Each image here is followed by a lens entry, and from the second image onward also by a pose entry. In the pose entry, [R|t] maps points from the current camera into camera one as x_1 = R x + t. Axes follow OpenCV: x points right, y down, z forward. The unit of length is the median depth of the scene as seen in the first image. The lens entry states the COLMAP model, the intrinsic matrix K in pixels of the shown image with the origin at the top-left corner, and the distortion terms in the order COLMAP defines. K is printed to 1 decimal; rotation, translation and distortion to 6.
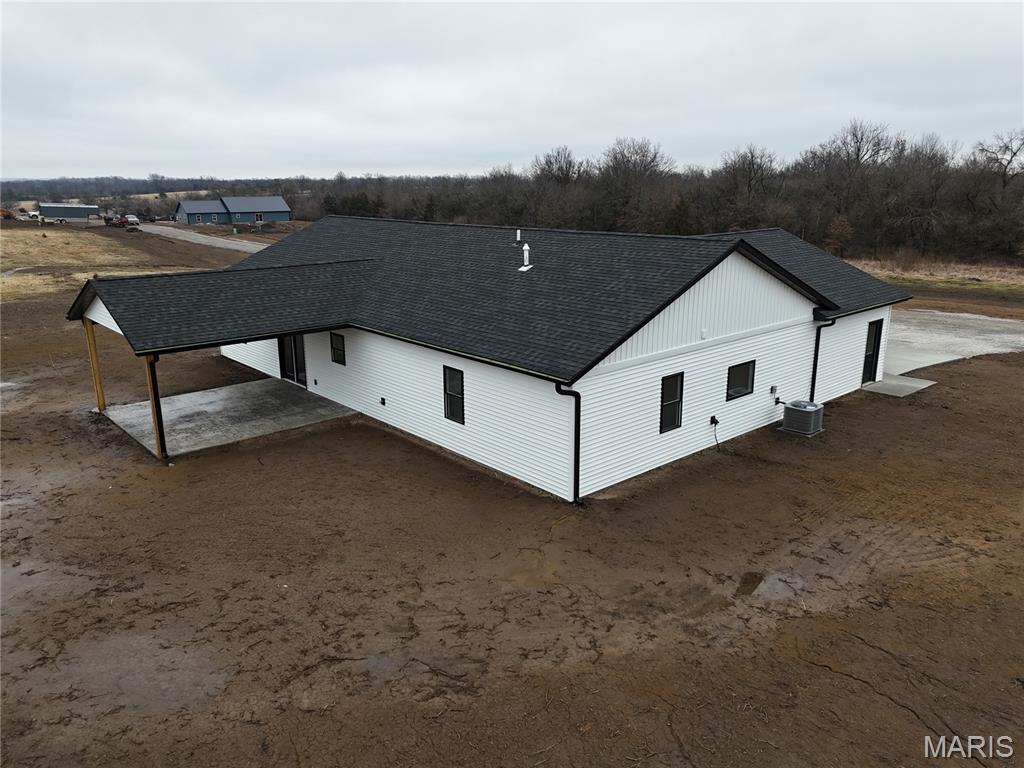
lens RADIAL K [[748.1, 0, 511.1], [0, 748.1, 381.5], [0, 0, 1]] dist [0.091981, -0.087957]
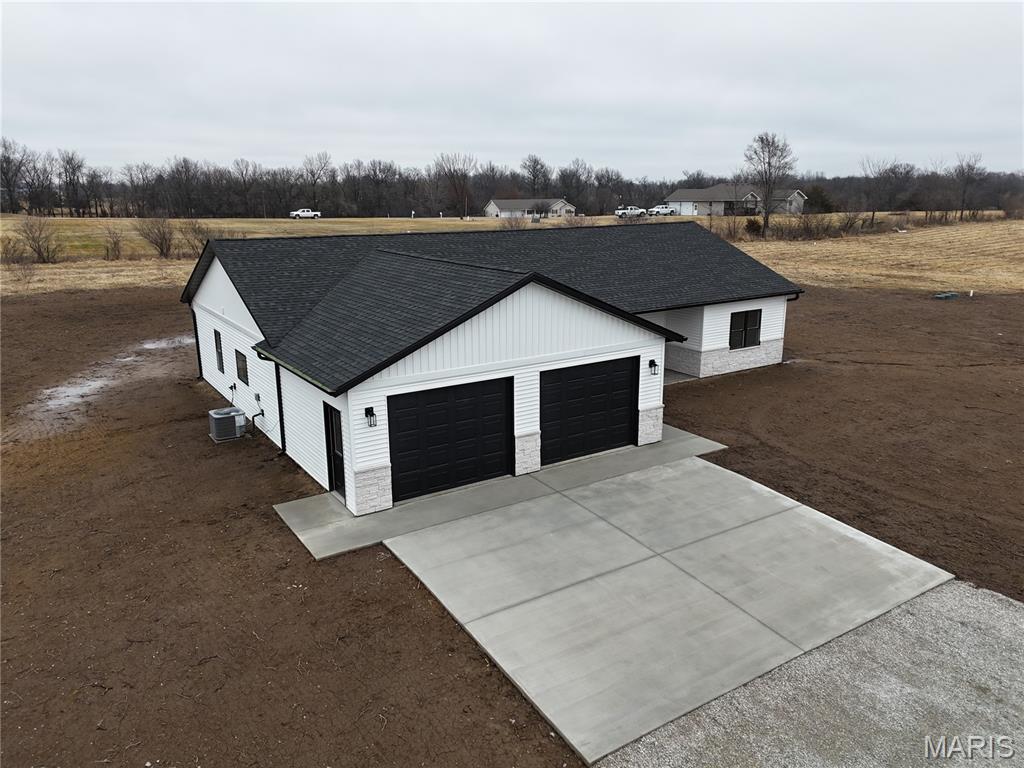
lens RADIAL K [[748.1, 0, 512.1], [0, 748.1, 380.5], [0, 0, 1]] dist [0.091981, -0.087957]
pose [[-0.148468, 0.247859, -0.957352, 1.399329], [-0.244310, 0.928881, 0.278375, -0.417364], [0.958264, 0.275220, -0.077355, 1.547967]]
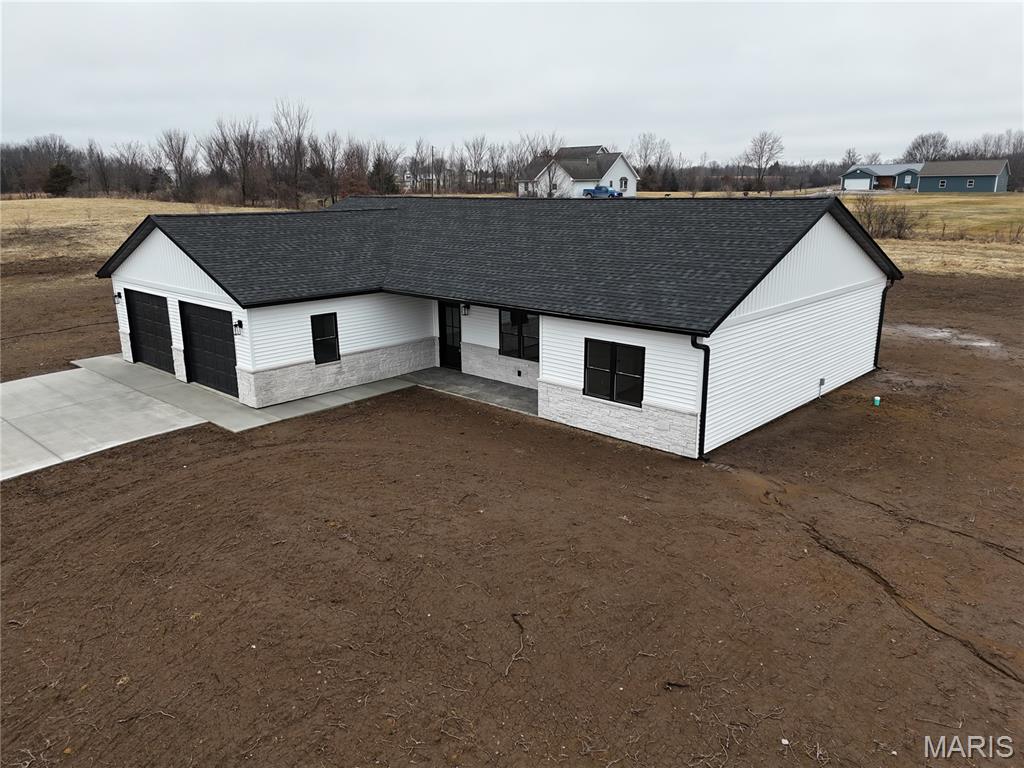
lens RADIAL K [[748.1, 0, 511.5], [0, 748.1, 387.0], [0, 0, 1]] dist [0.091981, -0.087957]
pose [[-0.995891, 0.037172, -0.082574, 0.084460], [-0.008902, 0.867261, 0.497775, -0.642004], [0.090116, 0.496465, -0.863367, 2.620572]]
